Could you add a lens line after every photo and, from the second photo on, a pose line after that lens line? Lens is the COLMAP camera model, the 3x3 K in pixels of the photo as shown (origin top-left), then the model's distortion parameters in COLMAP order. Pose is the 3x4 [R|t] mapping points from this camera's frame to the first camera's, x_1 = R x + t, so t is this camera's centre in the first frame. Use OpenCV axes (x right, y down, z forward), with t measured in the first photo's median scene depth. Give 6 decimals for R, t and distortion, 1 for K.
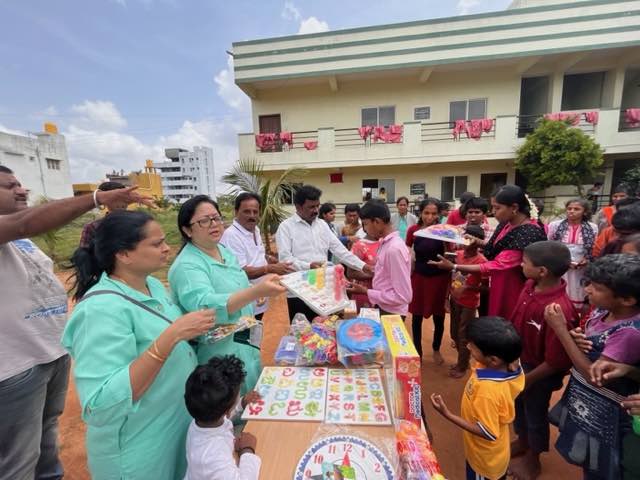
lens RADIAL K [[263.8, 0, 320.2], [0, 263.8, 241.7], [0, 0, 1]] dist [-0.002288, -0.000035]
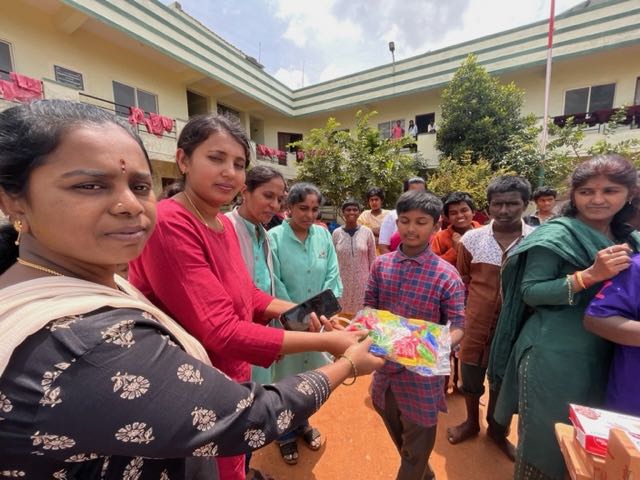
lens RADIAL K [[263.8, 0, 320.2], [0, 263.8, 241.7], [0, 0, 1]] dist [-0.002288, -0.000035]
pose [[0.356398, -0.093596, 0.929634, -0.061944], [0.126921, 0.990597, 0.051076, -0.016715], [-0.925674, 0.099787, 0.364926, 0.201101]]
